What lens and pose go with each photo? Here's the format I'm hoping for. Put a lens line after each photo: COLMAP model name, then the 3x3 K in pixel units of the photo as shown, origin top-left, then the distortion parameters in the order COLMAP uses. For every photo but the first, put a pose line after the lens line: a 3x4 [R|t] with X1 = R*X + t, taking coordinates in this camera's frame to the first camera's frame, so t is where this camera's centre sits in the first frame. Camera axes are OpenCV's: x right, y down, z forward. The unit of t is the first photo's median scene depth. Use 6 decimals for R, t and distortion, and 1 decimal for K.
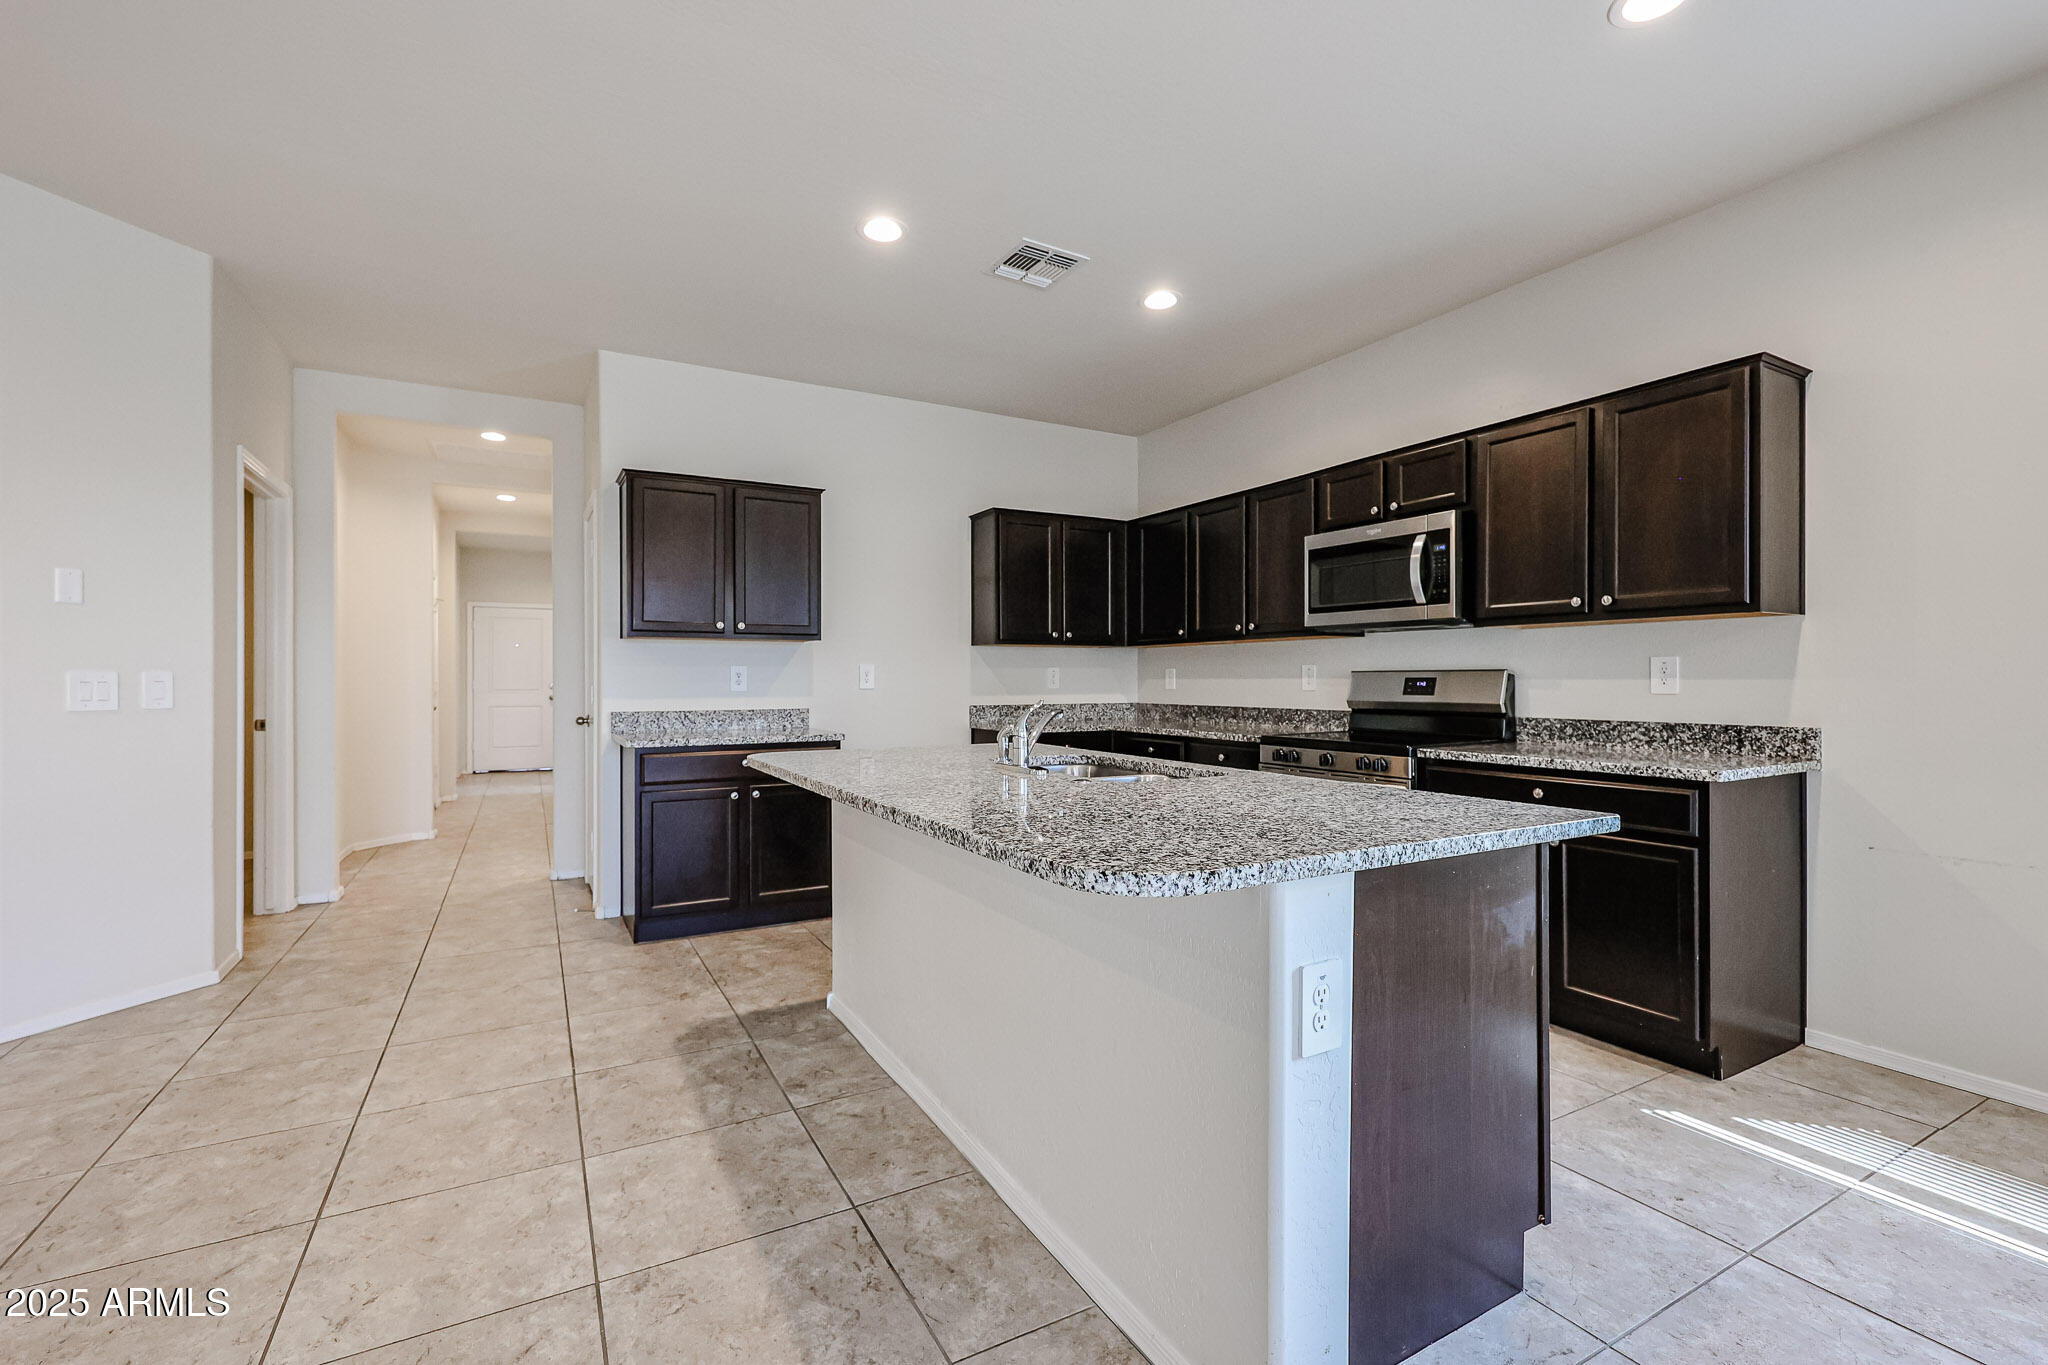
lens RADIAL K [[889.8, 0, 1024.0], [0, 889.8, 682.5], [0, 0, 1]] dist [0.000534, -0.000139]
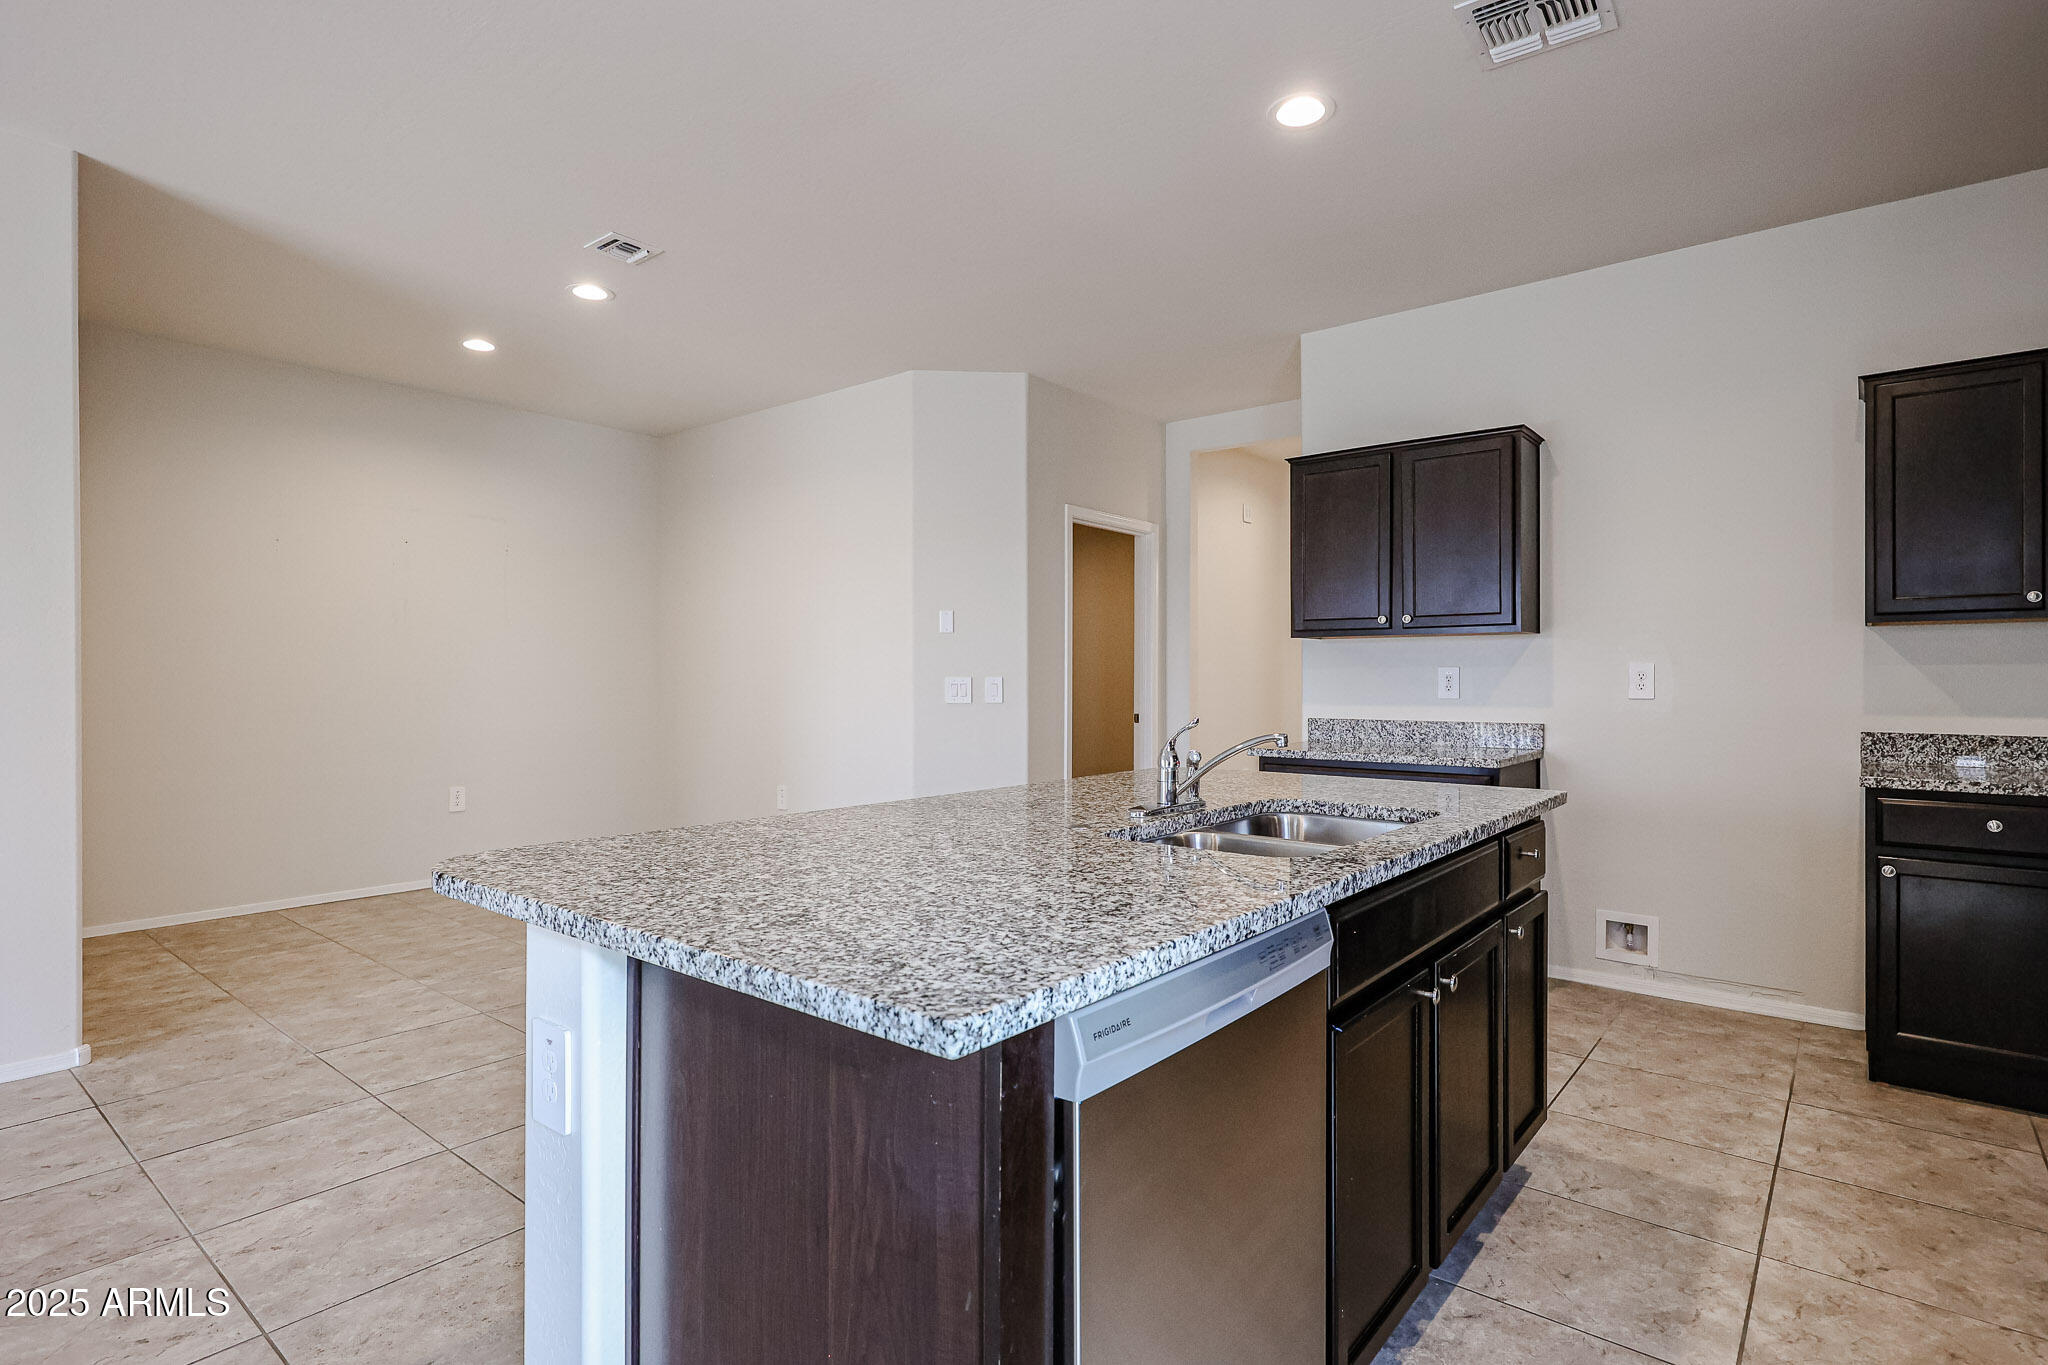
lens RADIAL K [[1024.8, 0, 1026.5], [0, 1024.8, 699.5], [0, 0, 1]] dist [-0.017625, -0.000178]
pose [[0.367306, 0.019754, -0.929890, 0.520251], [-0.004271, 0.999800, 0.019553, -0.007691], [0.930090, -0.003211, 0.367317, 0.391045]]
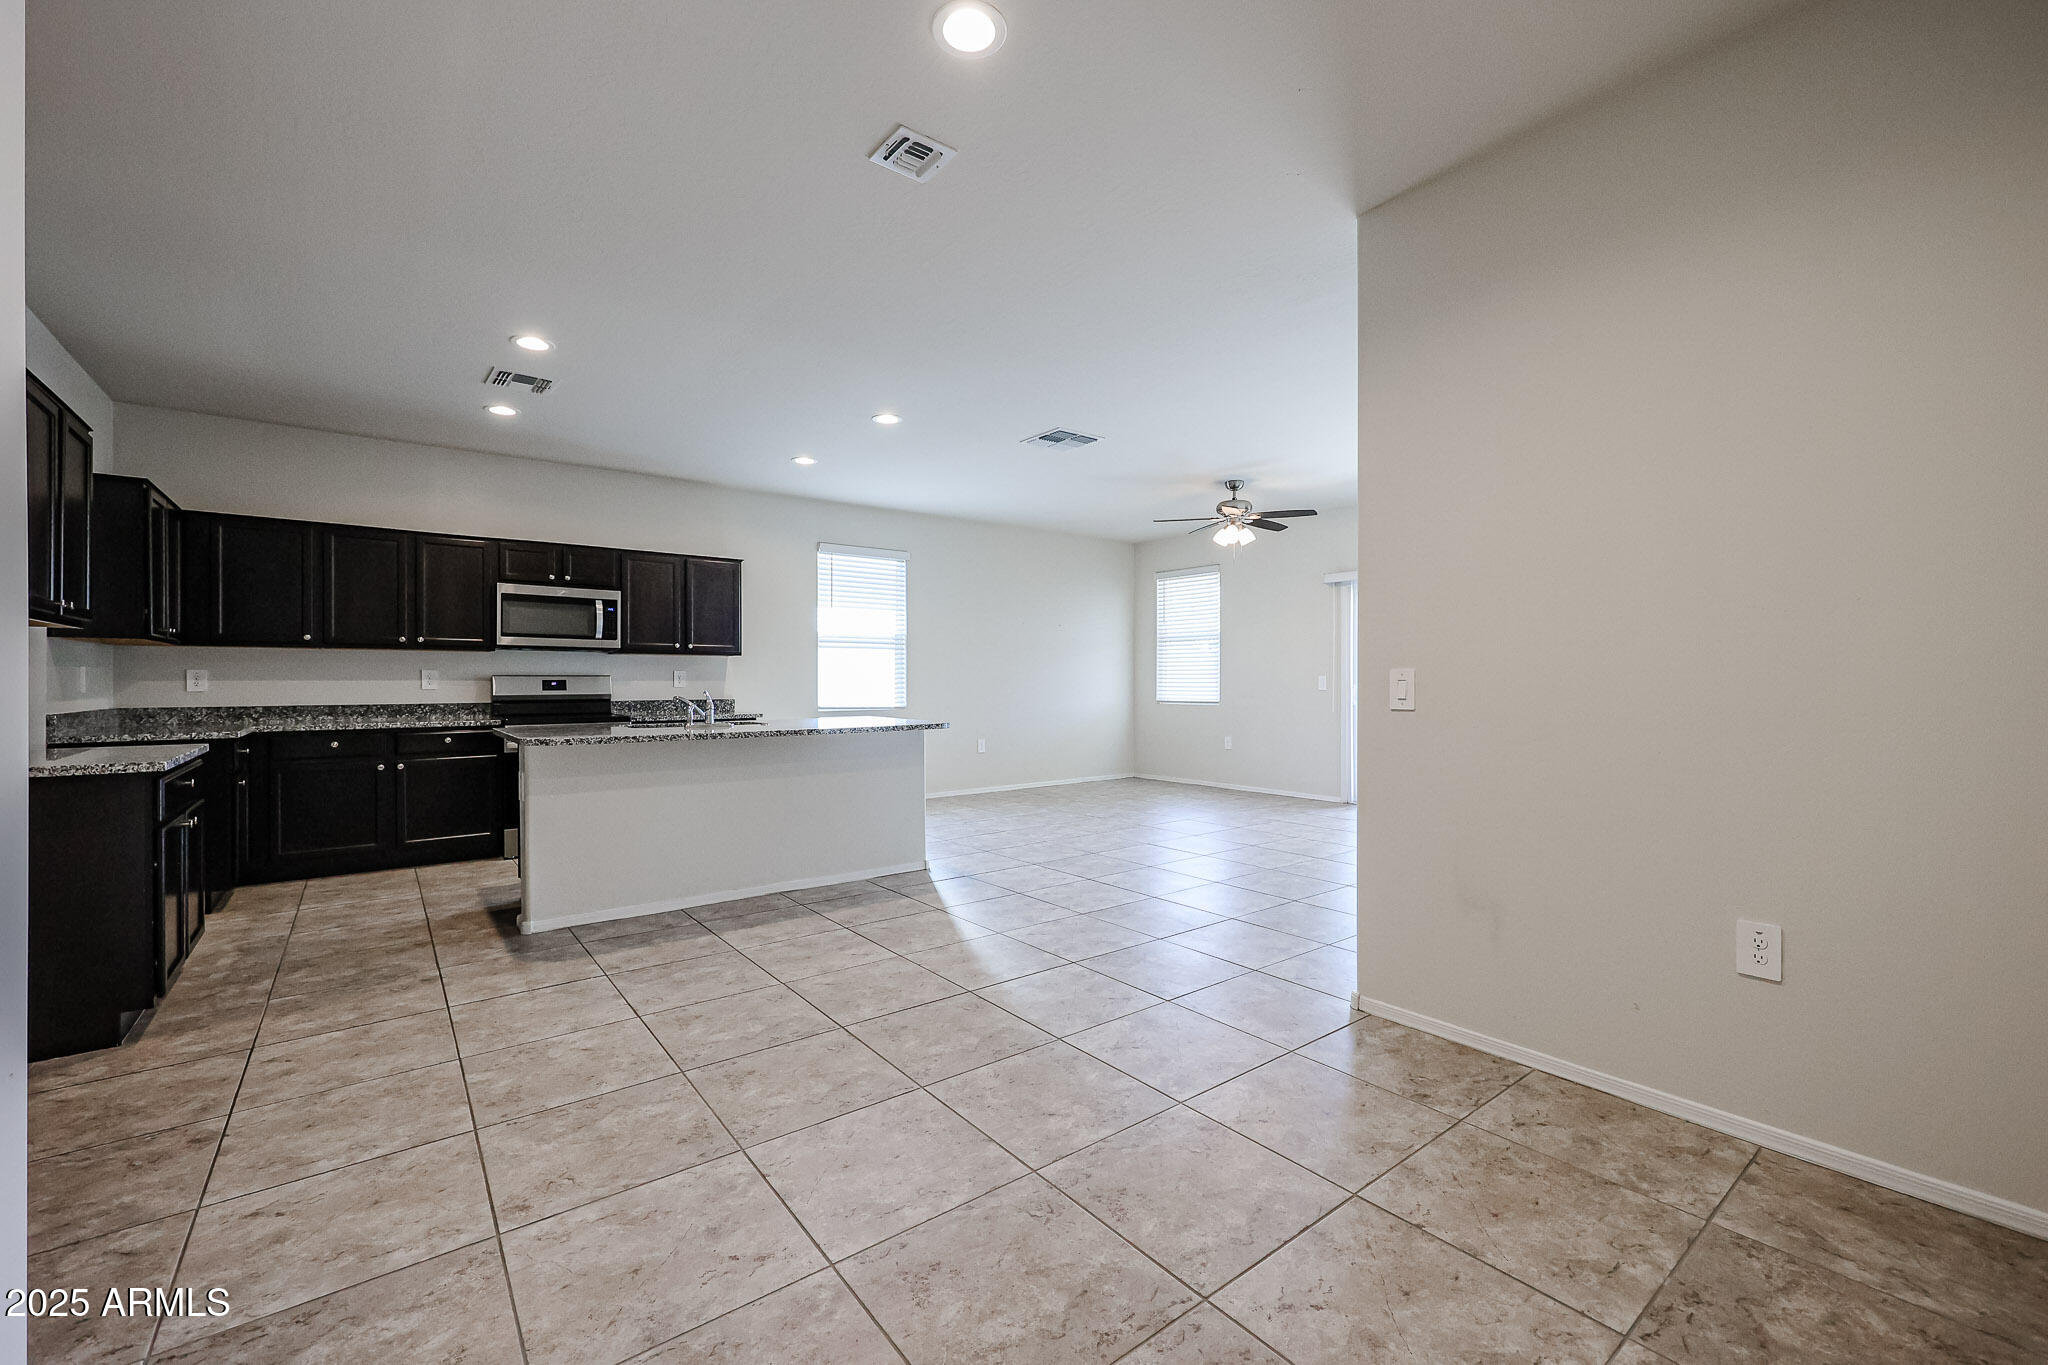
lens RADIAL K [[828.9, 0, 1012.7], [0, 828.9, 683.1], [0, 0, 1]] dist [0.001238, -0.000028]
pose [[-0.145351, -0.001346, 0.989379, -1.316591], [0.004644, 0.999987, 0.002043, 0.001498], [-0.989369, 0.004891, -0.145343, 0.413441]]
